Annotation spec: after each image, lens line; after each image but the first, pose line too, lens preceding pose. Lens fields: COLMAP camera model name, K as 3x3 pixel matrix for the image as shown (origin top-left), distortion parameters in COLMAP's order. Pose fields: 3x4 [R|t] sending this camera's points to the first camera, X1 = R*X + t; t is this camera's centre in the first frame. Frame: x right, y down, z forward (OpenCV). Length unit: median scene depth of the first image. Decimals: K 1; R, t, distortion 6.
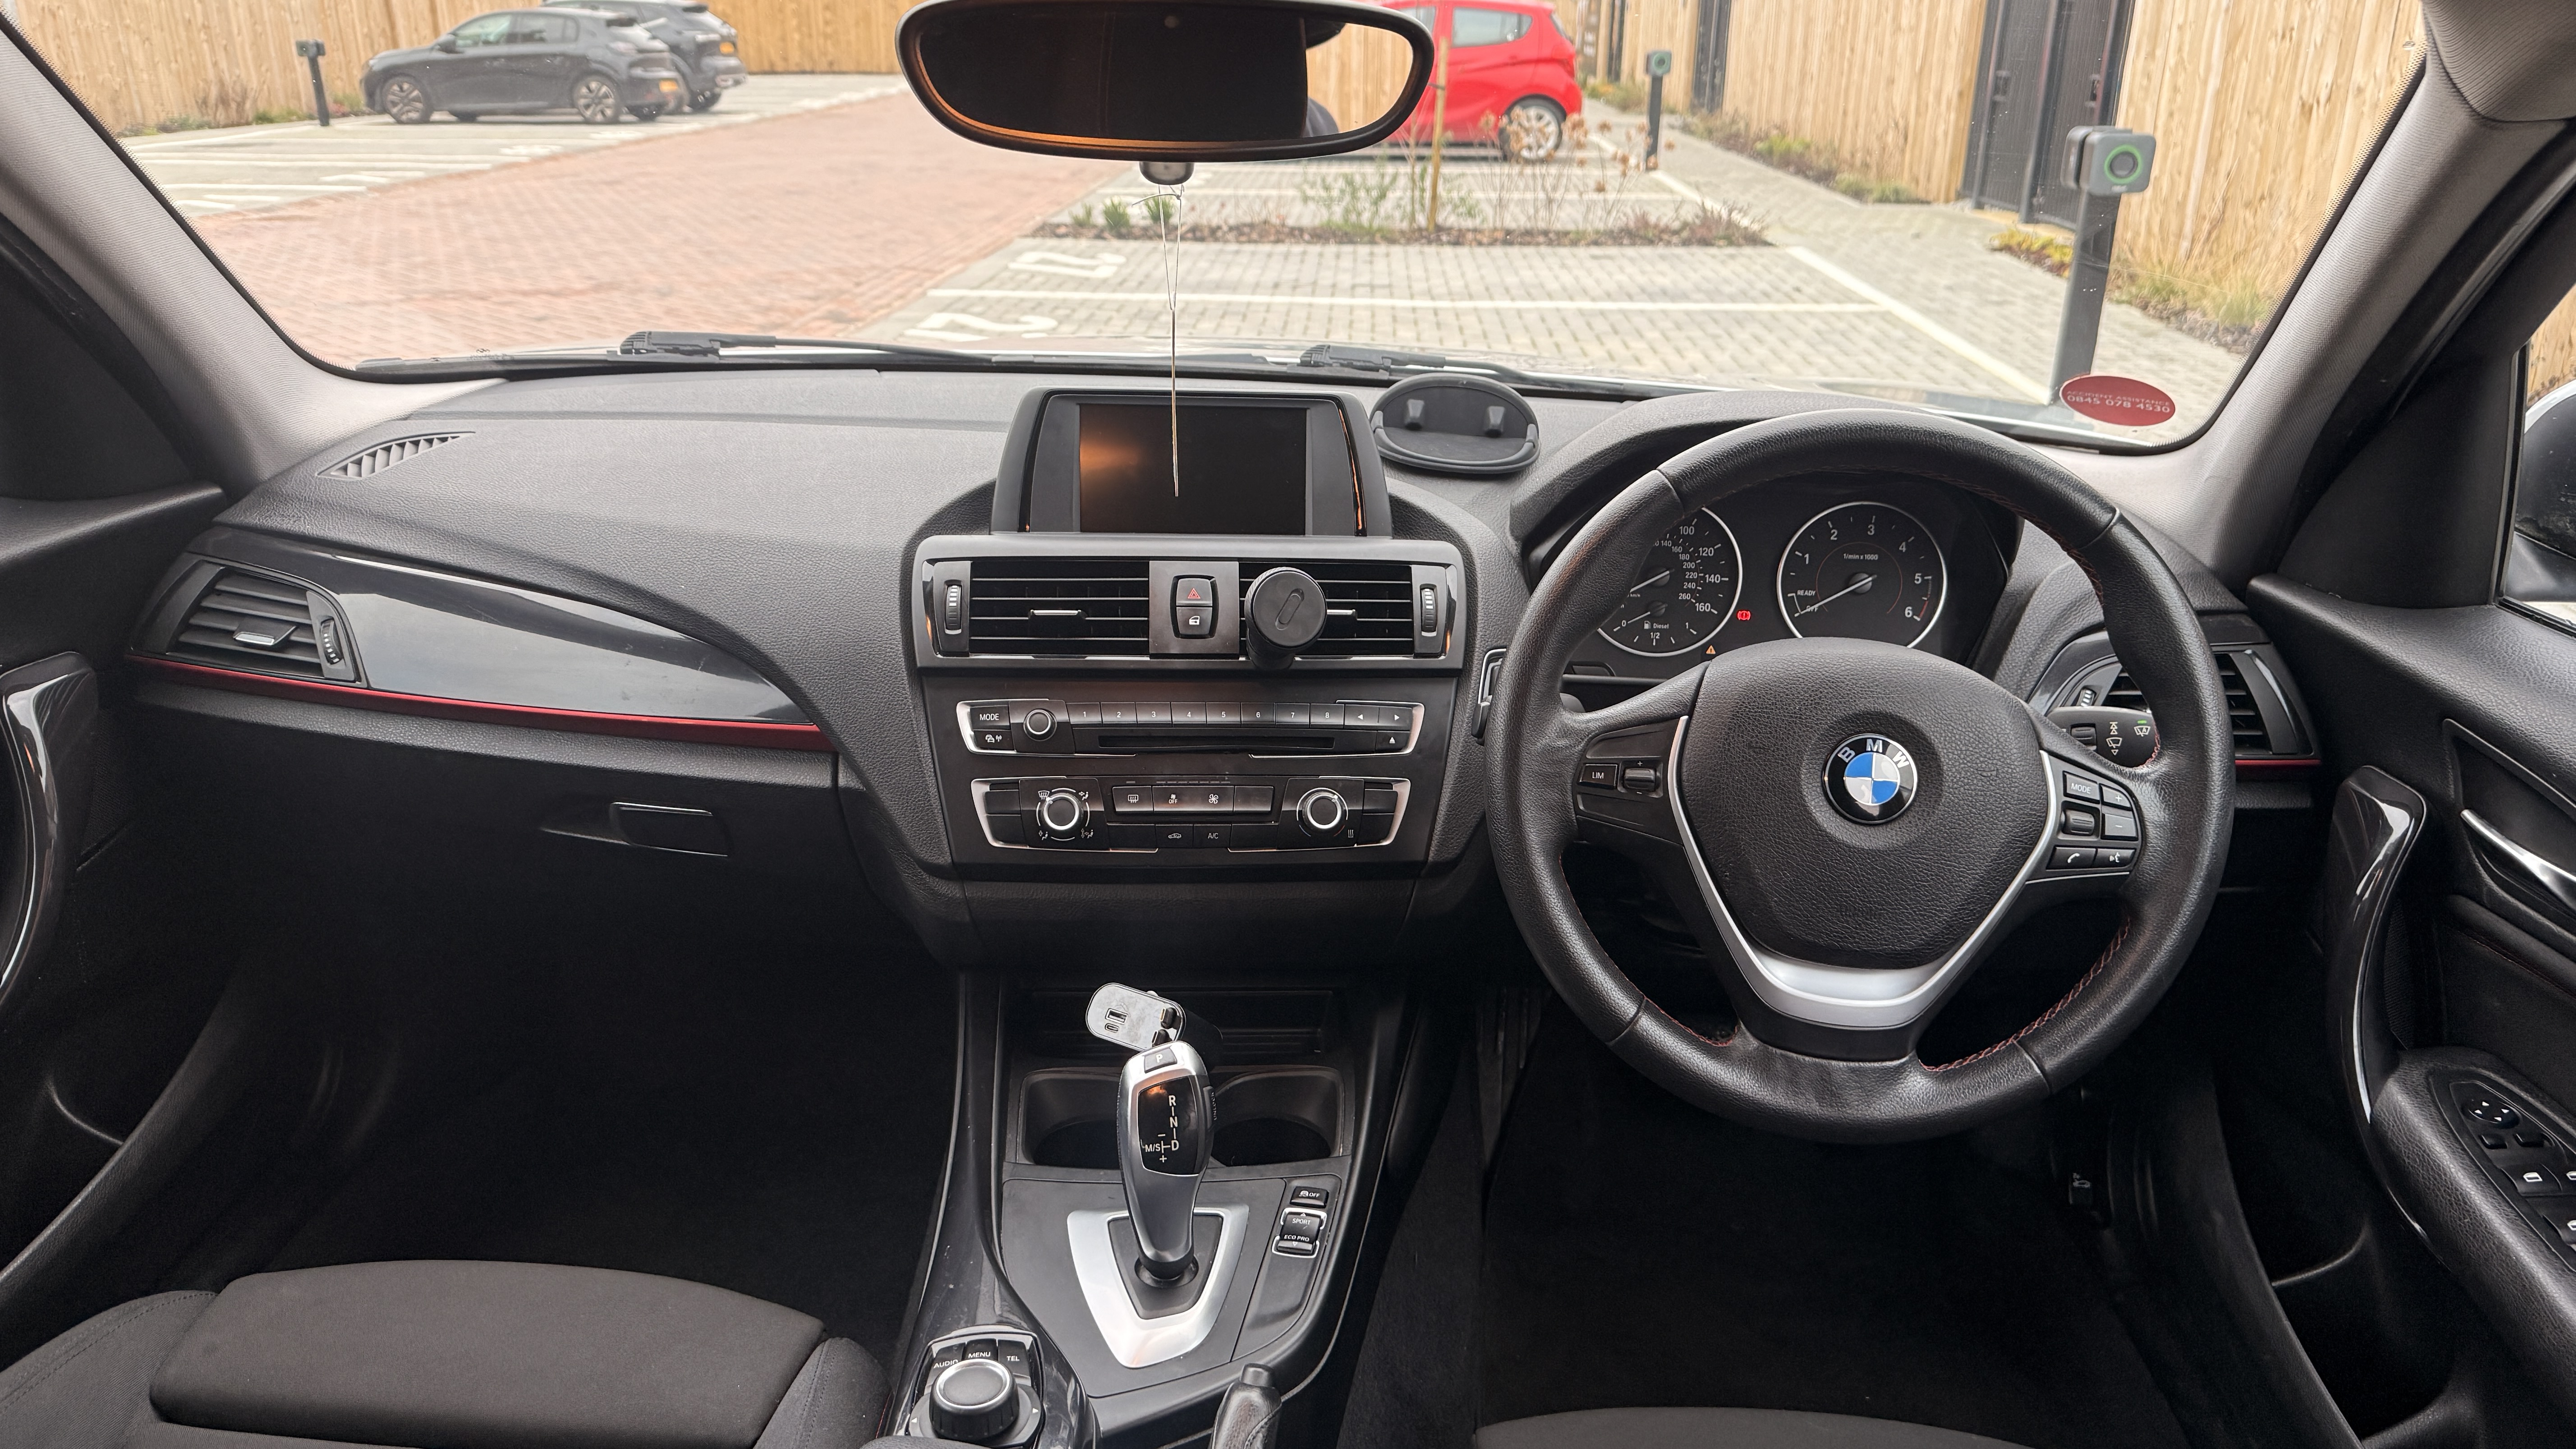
lens RADIAL K [[1811.5, 0, 1281.2], [0, 1811.5, 732.4], [0, 0, 1]] dist [0.045058, -0.053957]
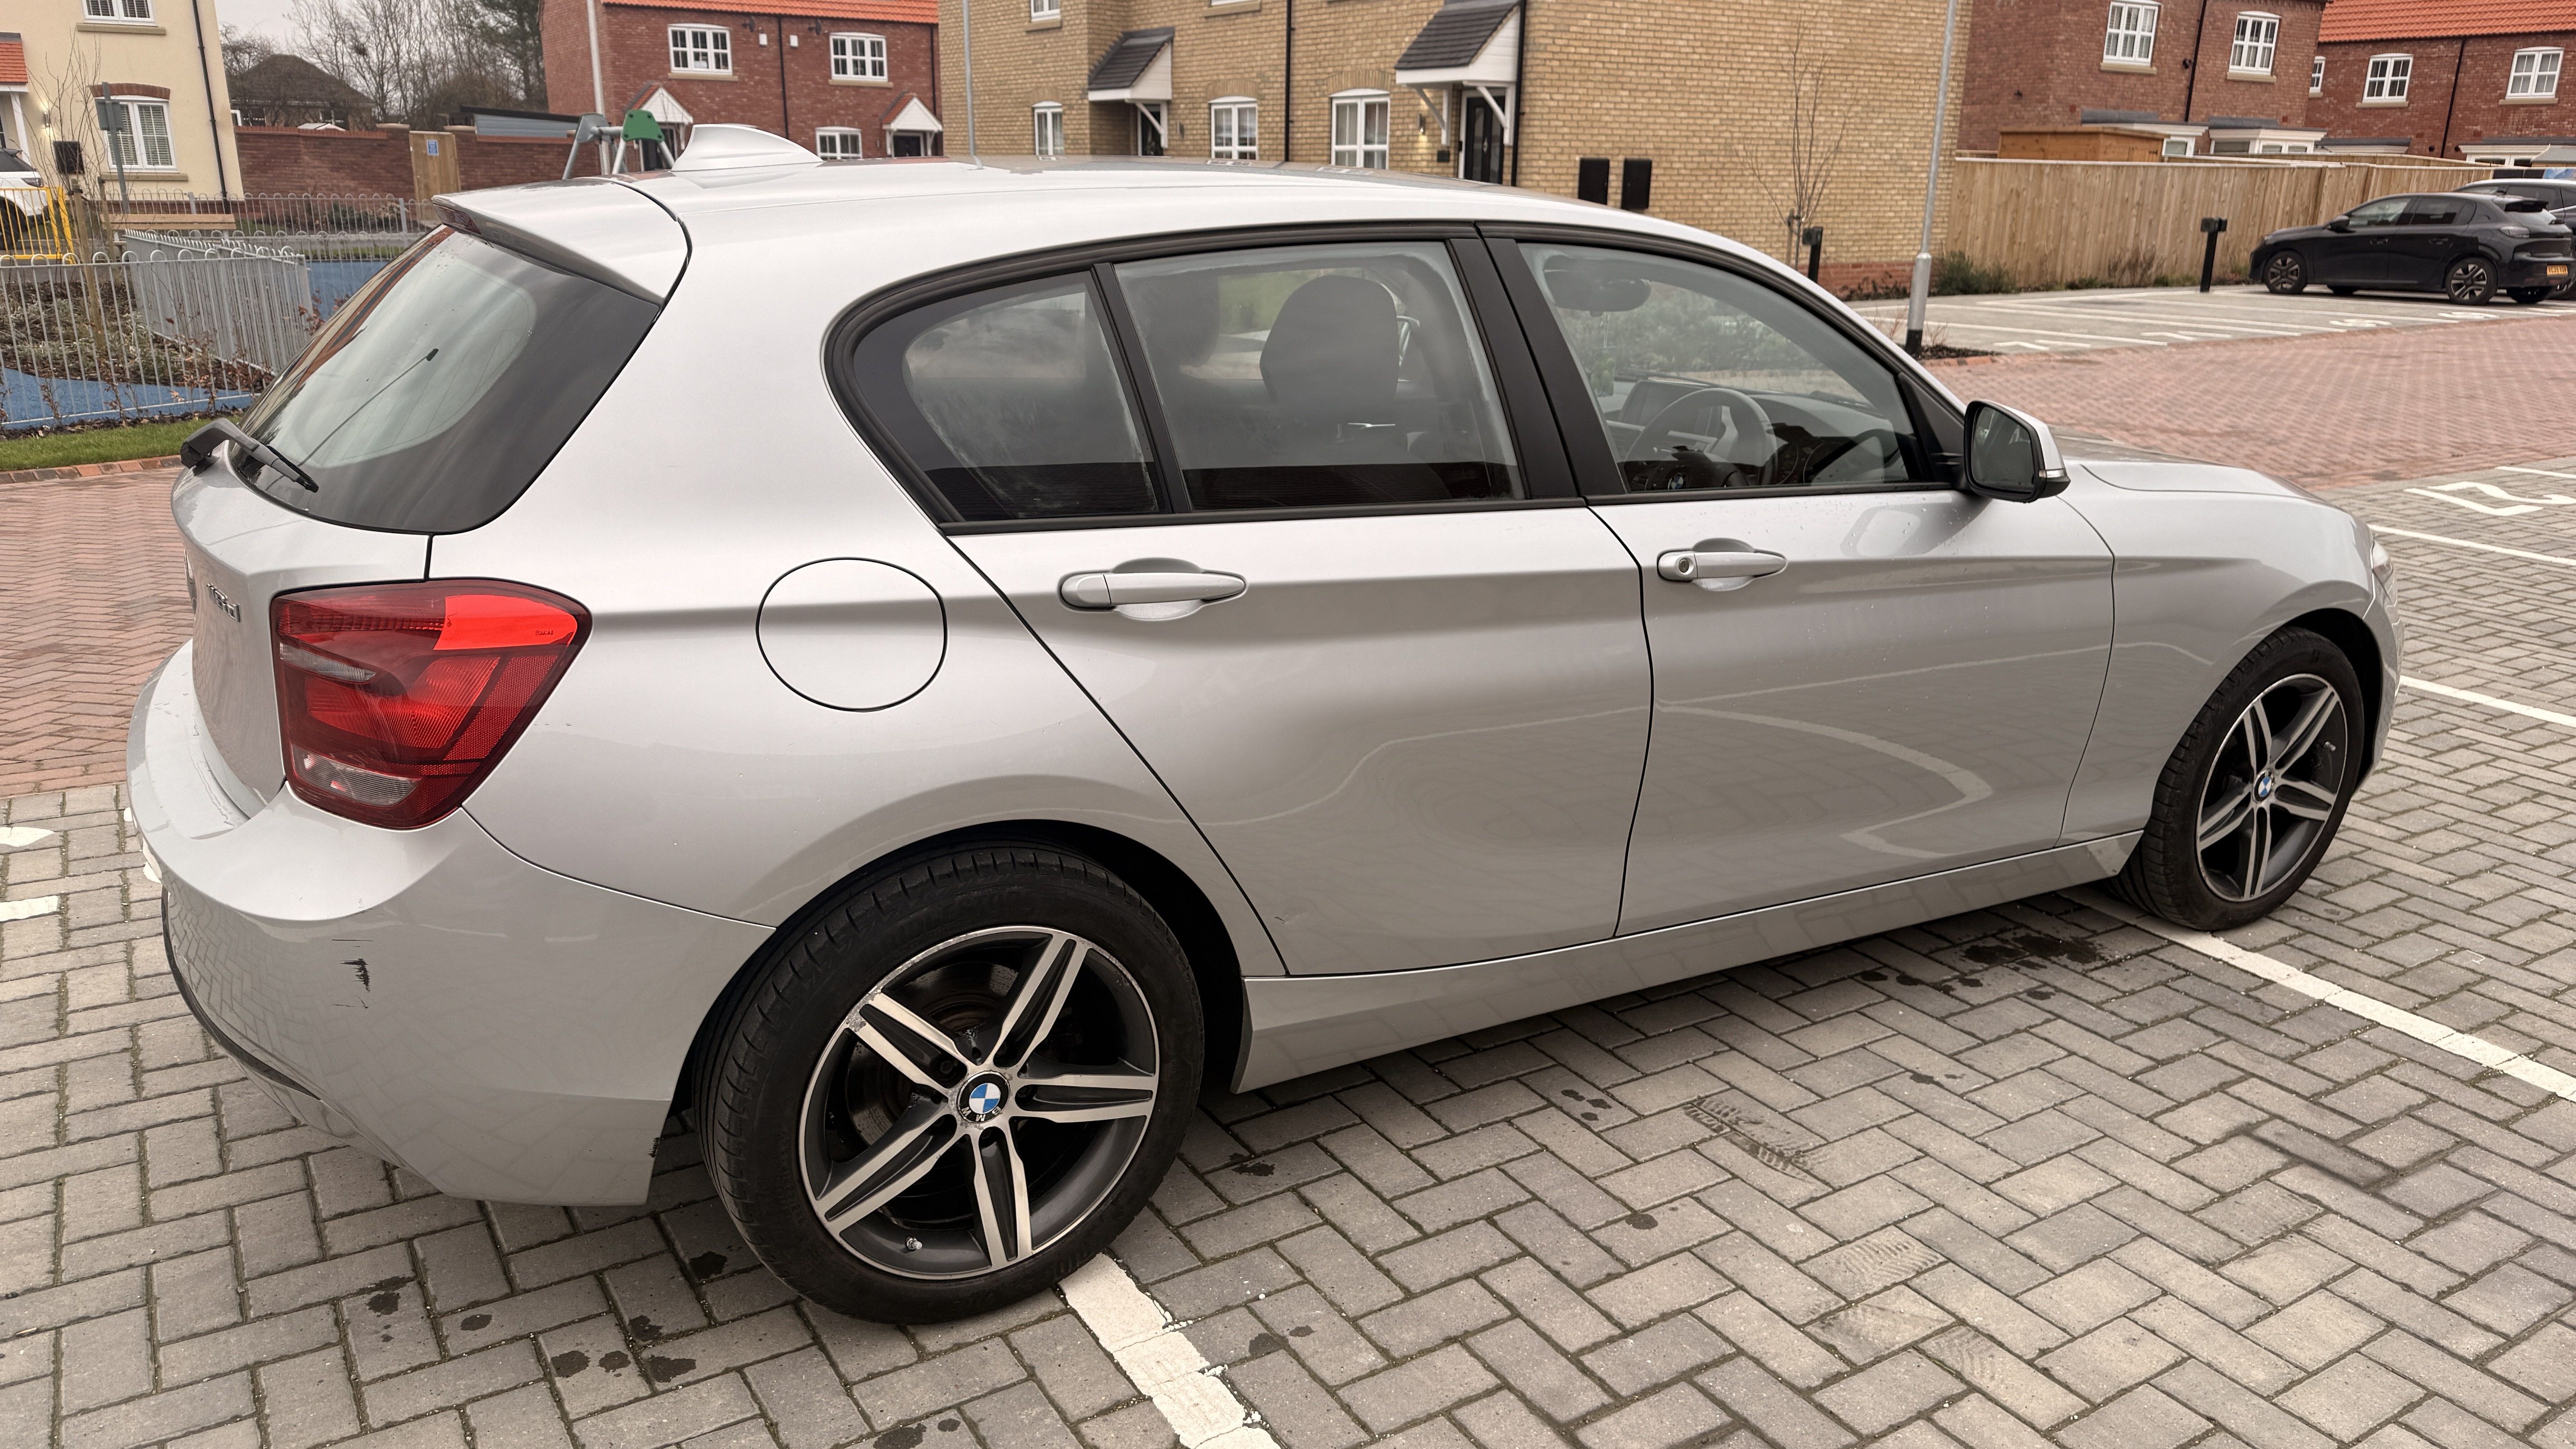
lens RADIAL K [[1811.5, 0, 1313.3], [0, 1811.5, 700.8], [0, 0, 1]] dist [0.045058, -0.053957]
pose [[0.572176, 0.229104, -0.787481, 0.774048], [-0.306180, 0.950438, 0.054046, 0.120028], [0.760834, 0.210187, 0.613964, -0.433248]]
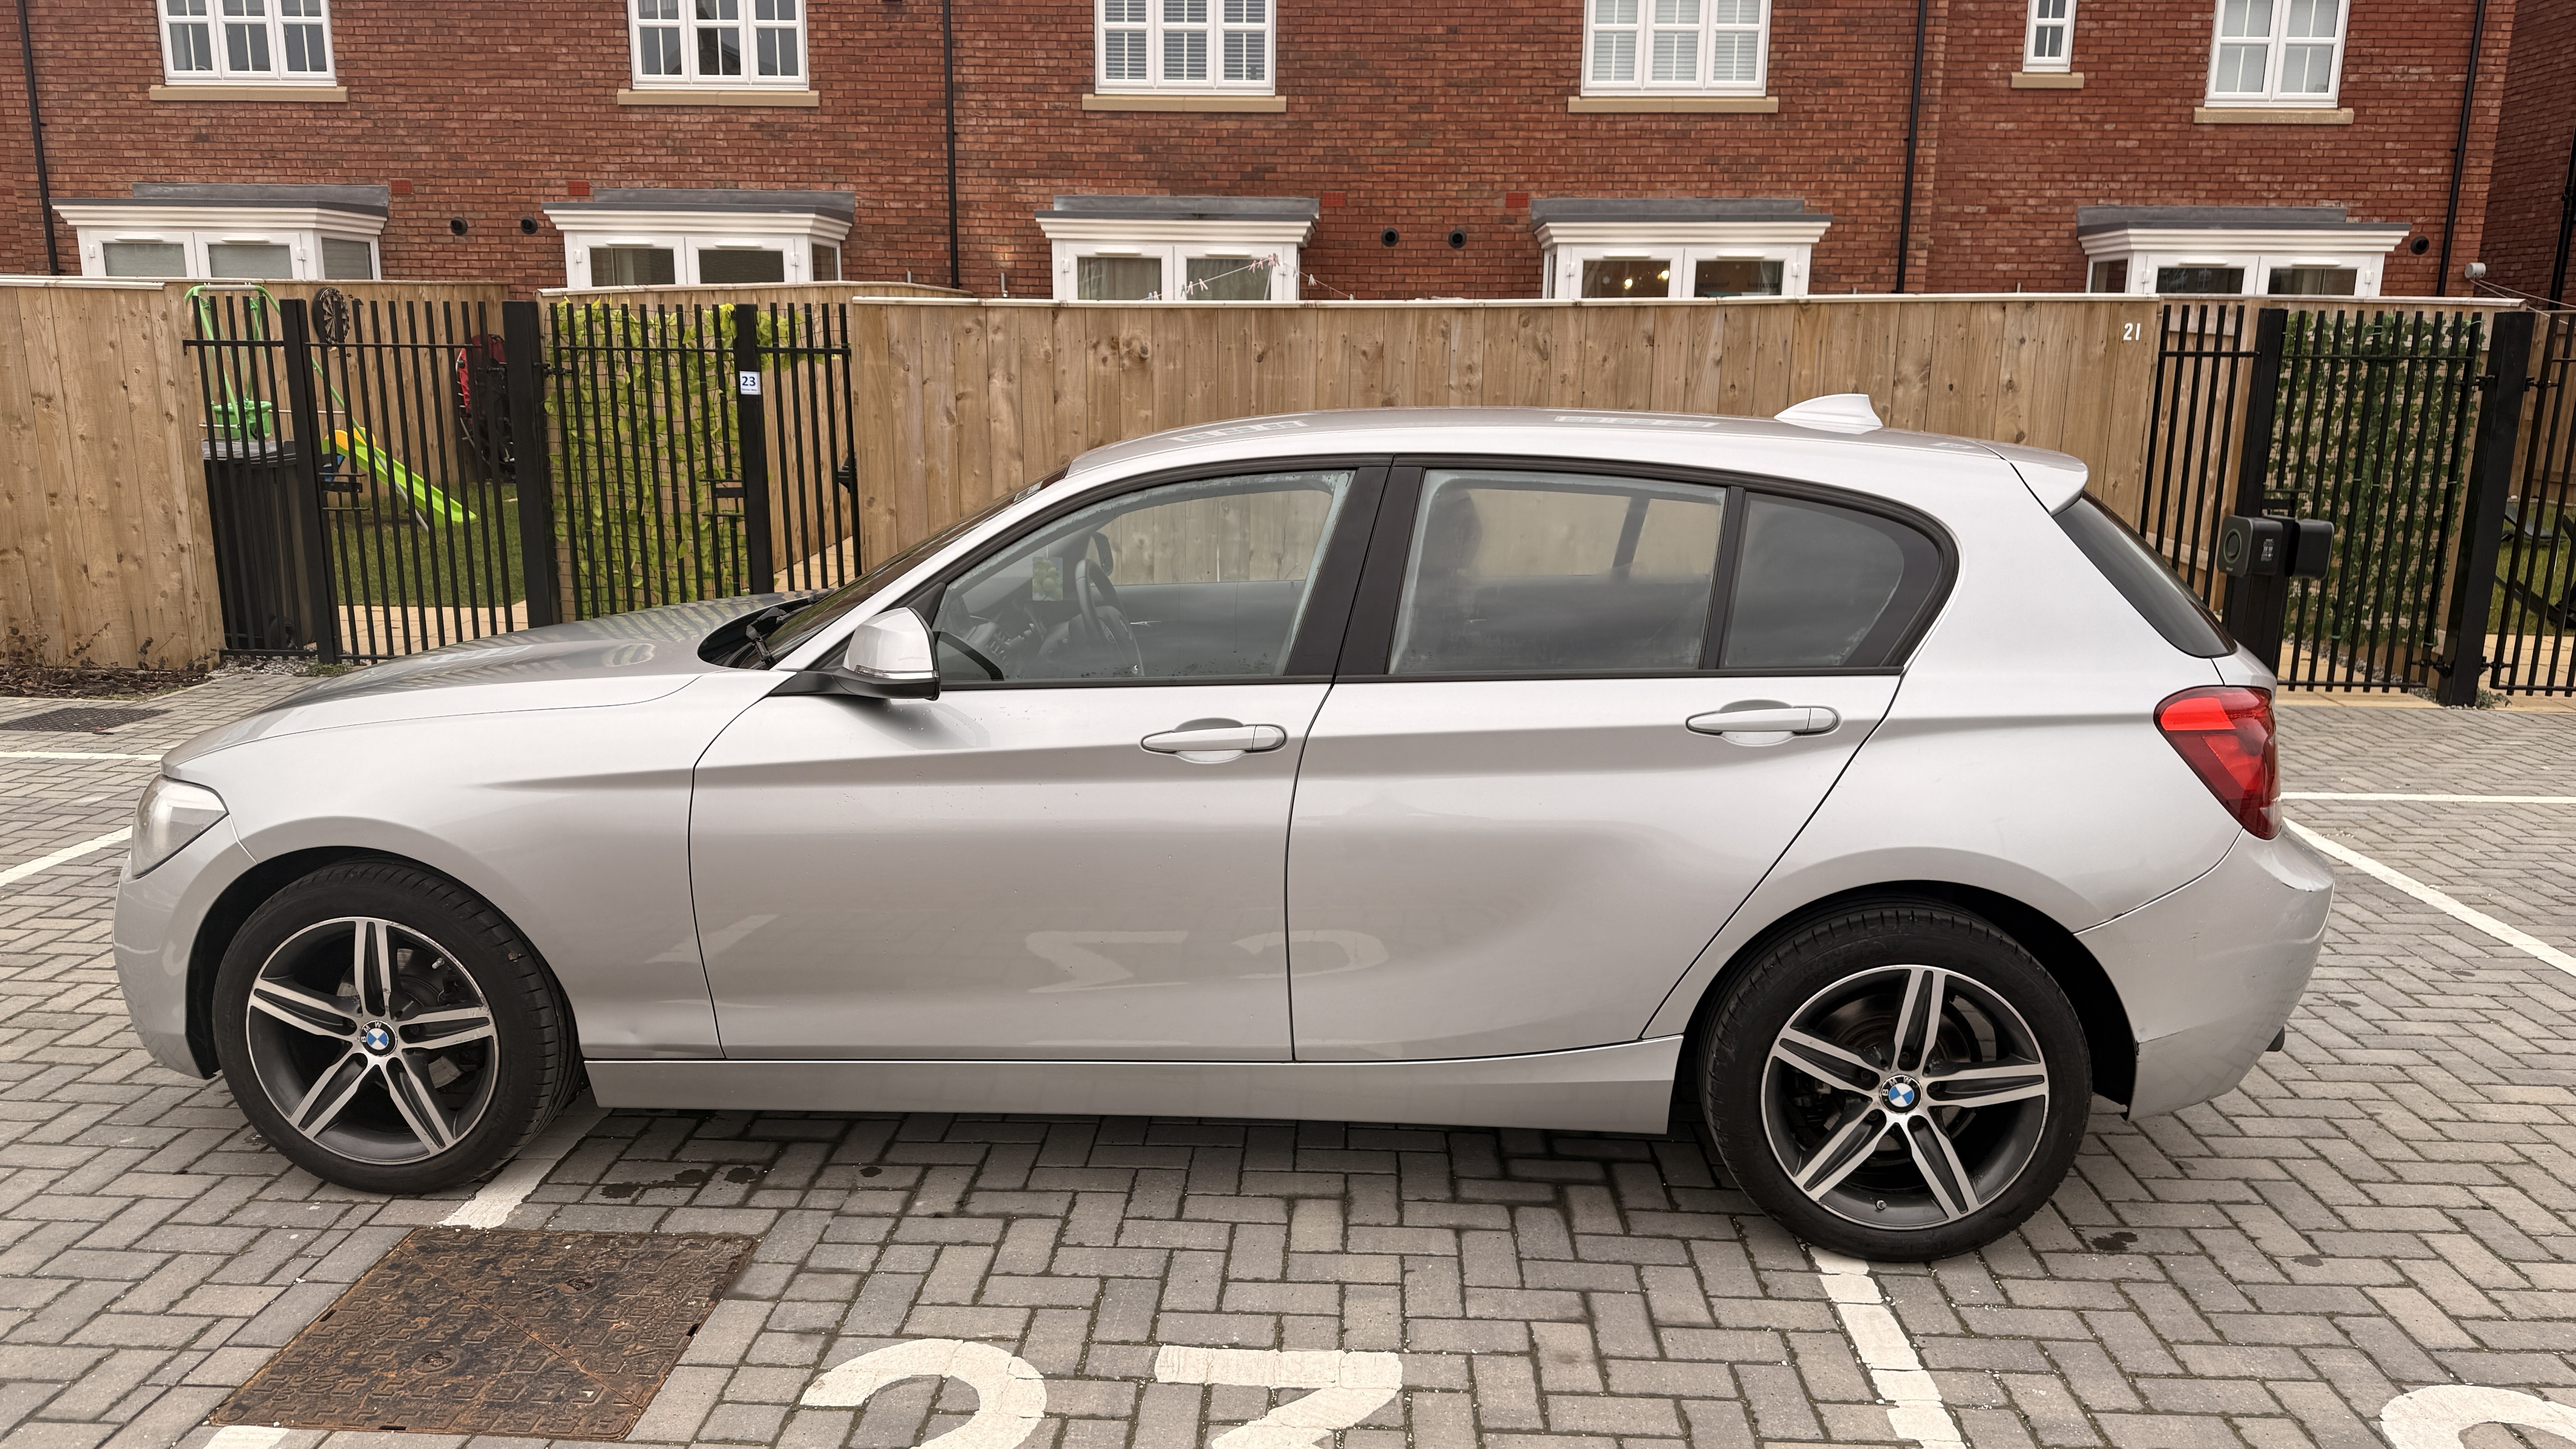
lens RADIAL K [[1811.5, 0, 1286.8], [0, 1811.5, 739.1], [0, 0, 1]] dist [0.045058, -0.053957]
pose [[0.004656, -0.221406, 0.975170, -1.151440], [0.348898, 0.914260, 0.205911, -0.146873], [-0.937149, 0.339276, 0.081505, 0.102609]]
